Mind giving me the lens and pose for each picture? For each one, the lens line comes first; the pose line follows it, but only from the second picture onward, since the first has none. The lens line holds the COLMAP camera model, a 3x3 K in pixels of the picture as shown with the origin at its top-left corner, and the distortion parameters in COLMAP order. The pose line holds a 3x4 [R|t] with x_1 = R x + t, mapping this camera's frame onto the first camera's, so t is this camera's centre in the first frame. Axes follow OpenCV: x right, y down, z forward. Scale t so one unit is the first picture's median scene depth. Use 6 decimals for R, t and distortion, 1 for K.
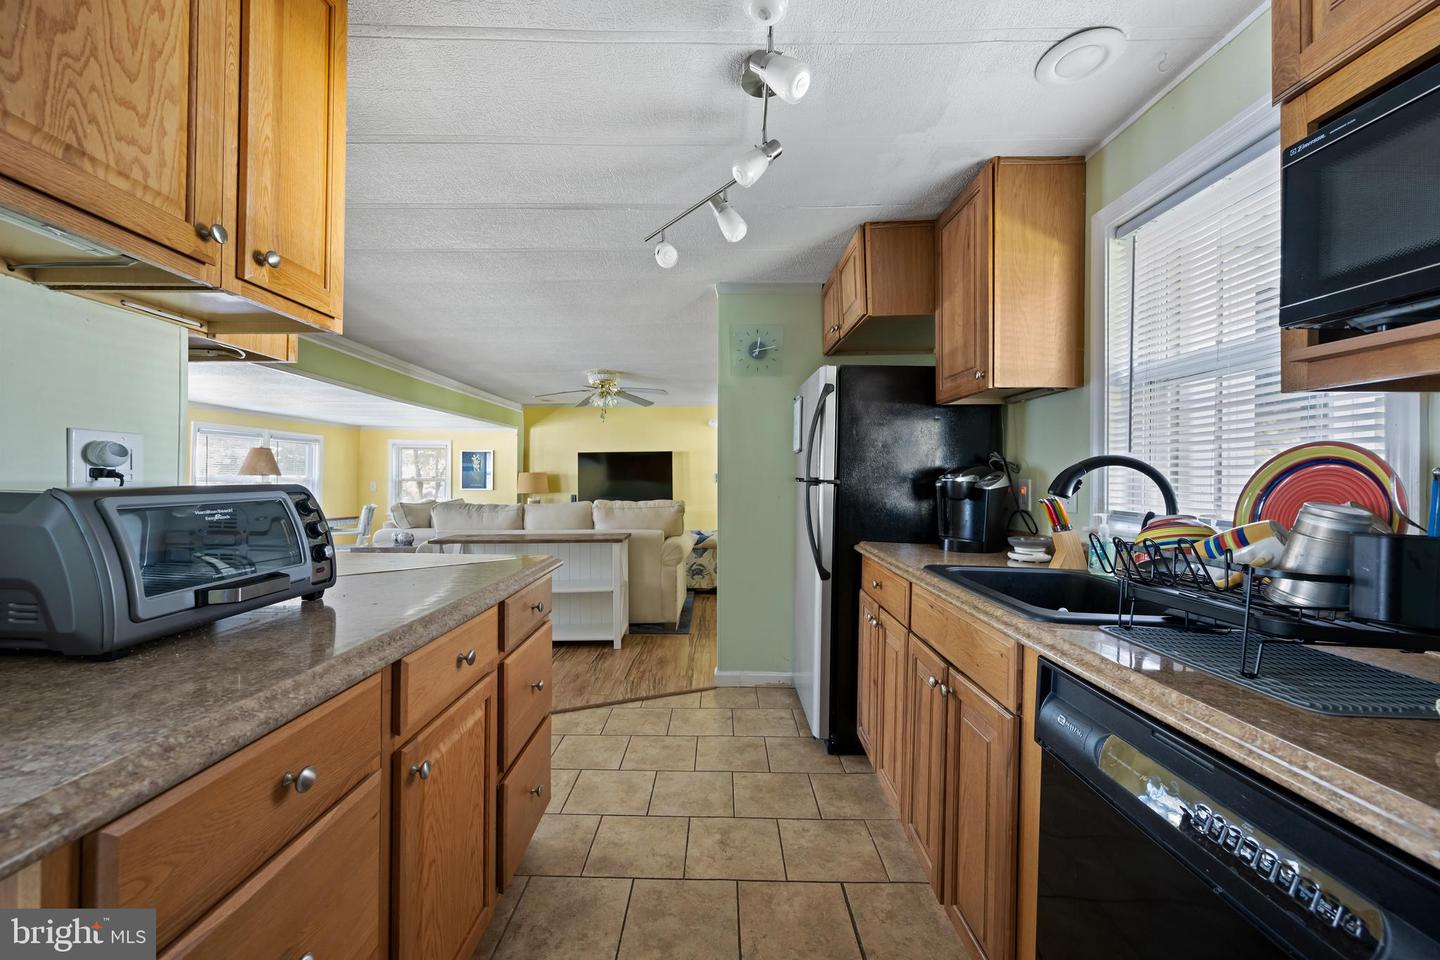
lens RADIAL K [[554.7, 0, 714.2], [0, 554.7, 474.4], [0, 0, 1]] dist [-0.002734, -0.000145]
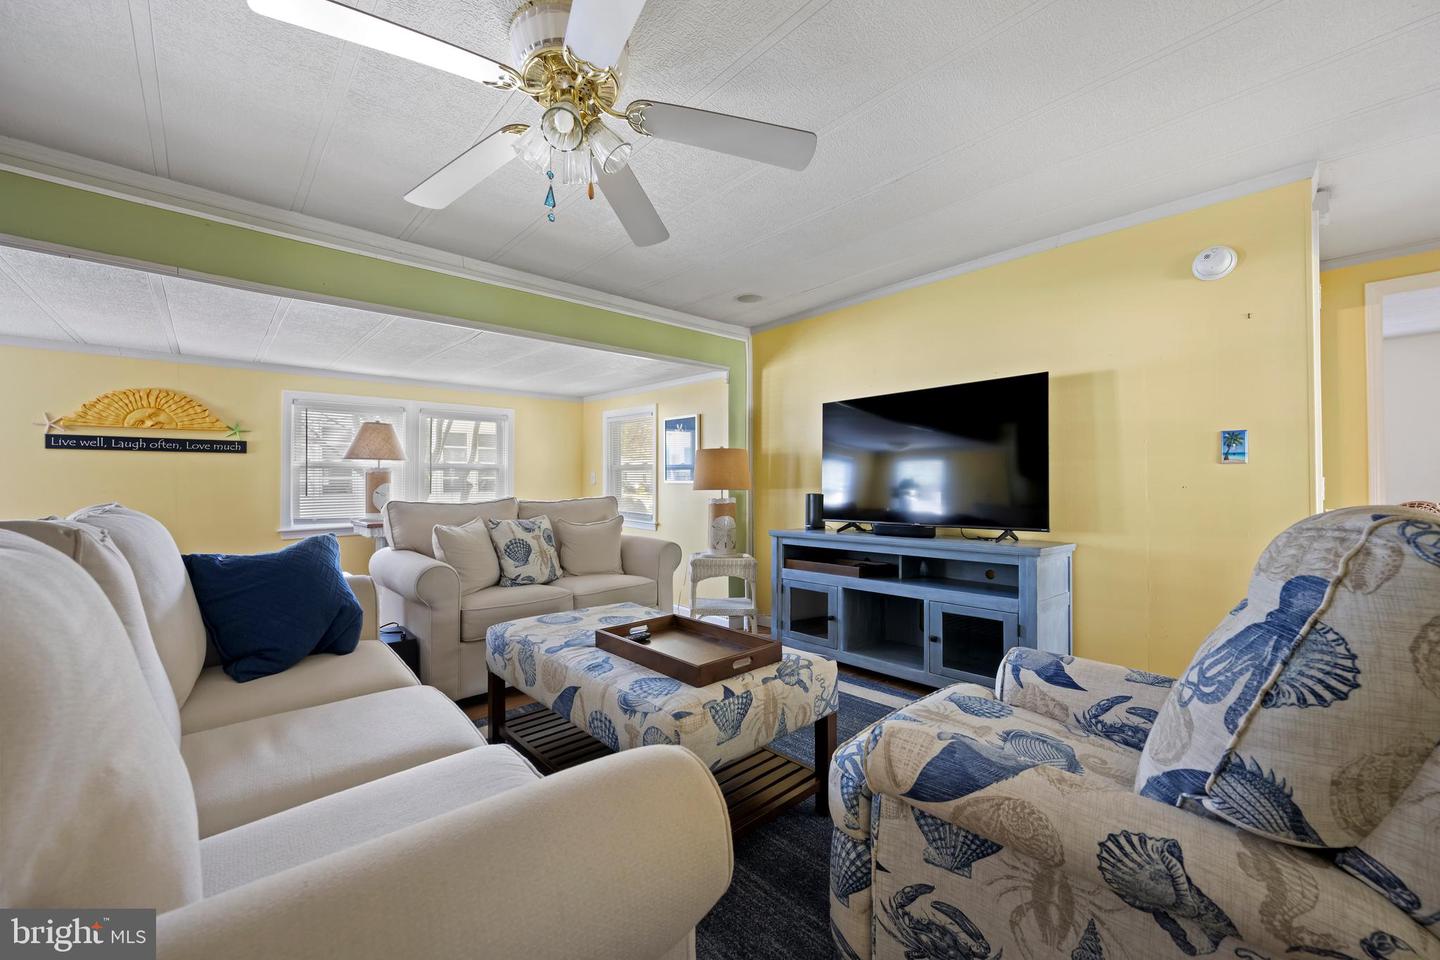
lens RADIAL K [[559.0, 0, 720.0], [0, 559.0, 480.0], [0, 0, 1]] dist [-0.002966, 0.000024]
pose [[0.681761, -0.001520, -0.731573, 0.041613], [0.008092, 0.999952, 0.005464, 0.023524], [0.731530, -0.009645, 0.681741, 0.686357]]
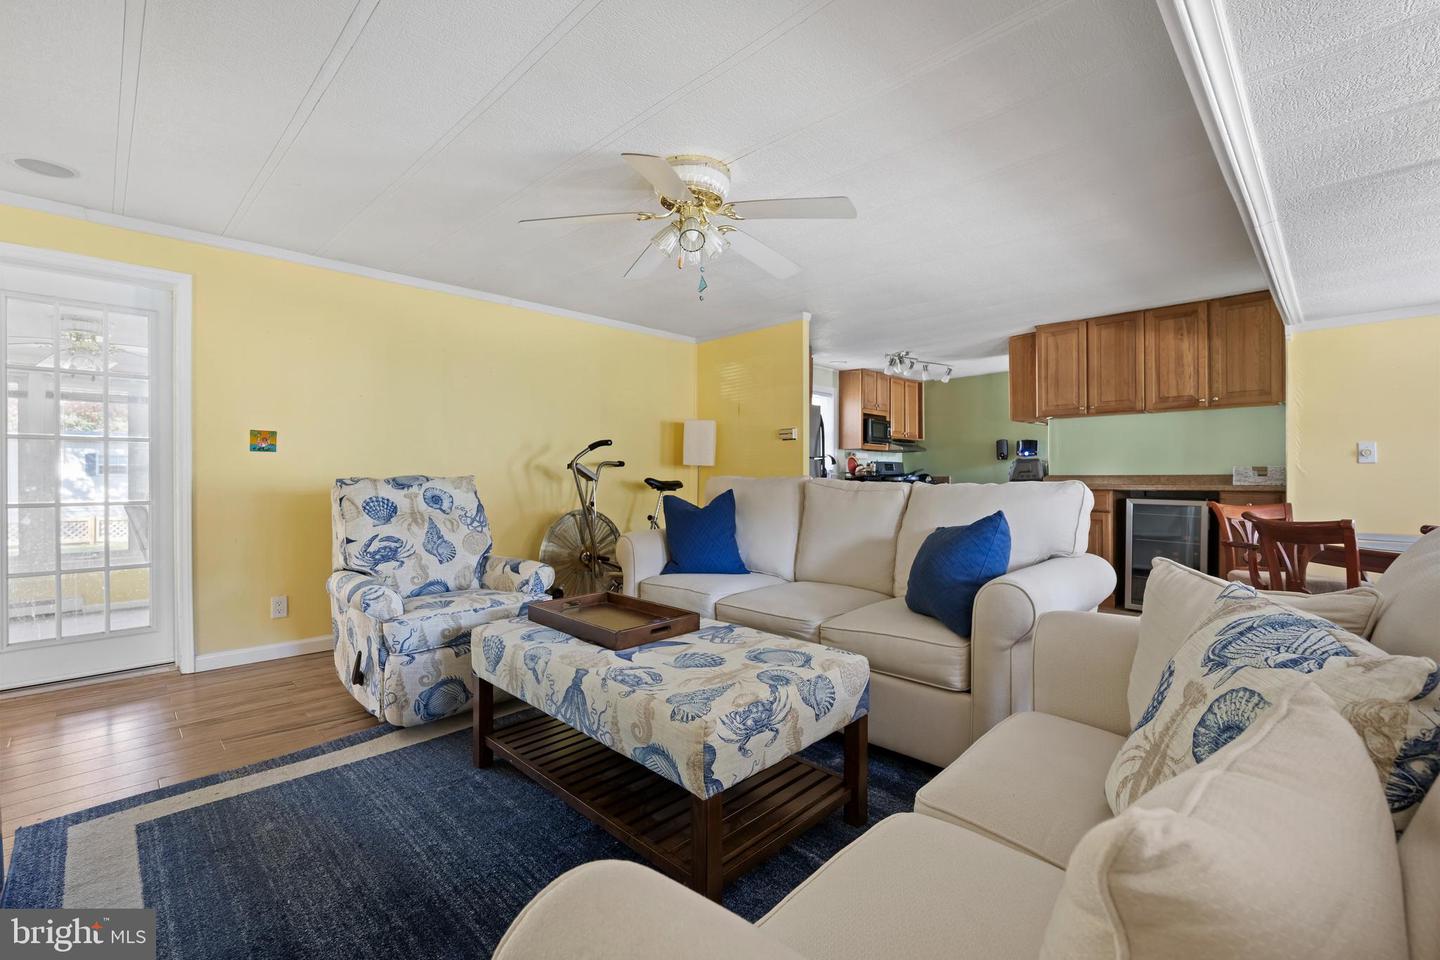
lens RADIAL K [[626.3, 0, 727.5], [0, 626.3, 473.7], [0, 0, 1]] dist [-0.003053, -0.000265]
pose [[-0.724234, 0.001209, 0.689553, -0.422785], [-0.002900, 0.999984, -0.004798, 0.031566], [-0.689548, -0.005475, -0.724219, 1.042058]]
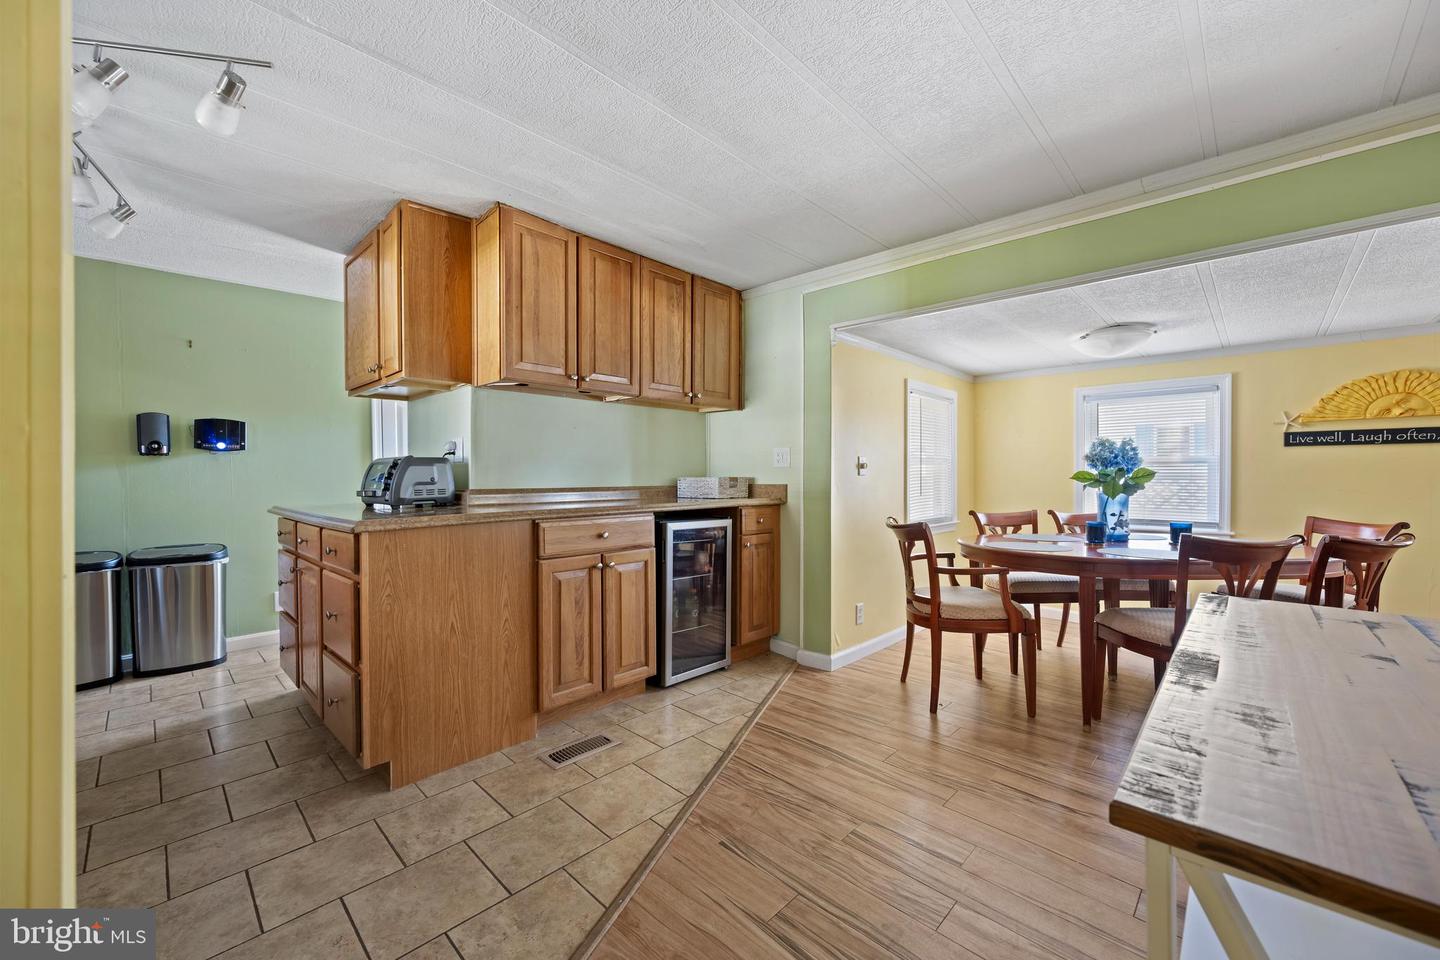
lens RADIAL K [[554.7, 0, 714.2], [0, 554.7, 474.4], [0, 0, 1]] dist [-0.002734, -0.000145]
pose [[-0.688671, -0.003446, -0.725066, -0.003182], [0.003889, 0.999957, -0.008445, 0.021204], [0.725064, -0.008636, -0.688627, 0.558456]]
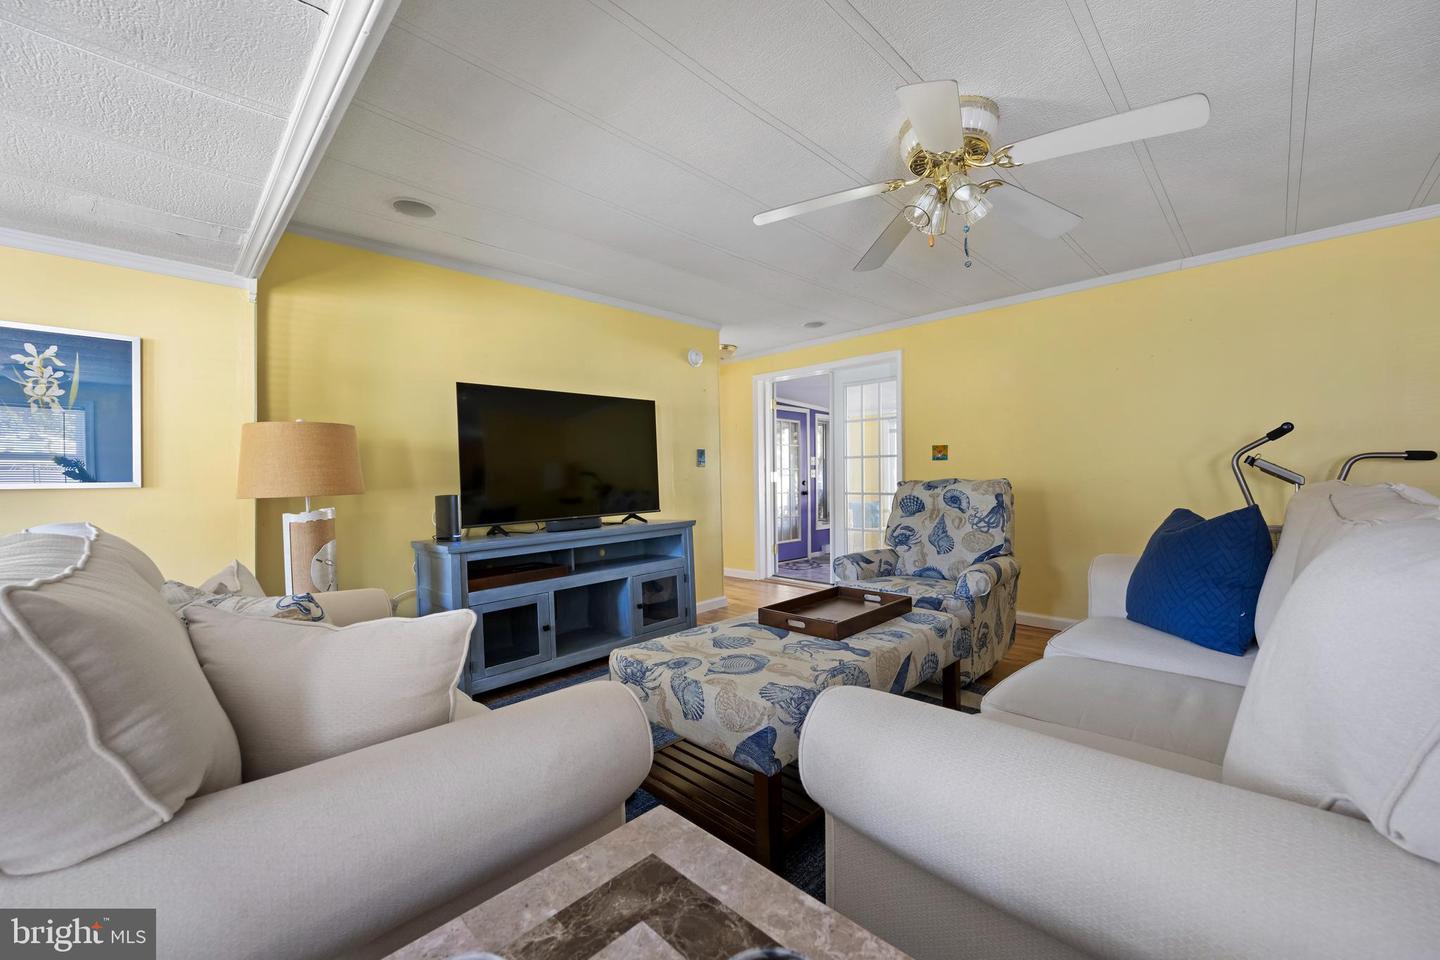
lens RADIAL K [[565.5, 0, 709.0], [0, 565.5, 478.1], [0, 0, 1]] dist [-0.000951, 0.000093]
pose [[0.704094, -0.010575, 0.710028, -0.437350], [0.007641, 0.999944, 0.007316, 0.025770], [-0.710065, 0.000274, 0.704136, 0.680799]]
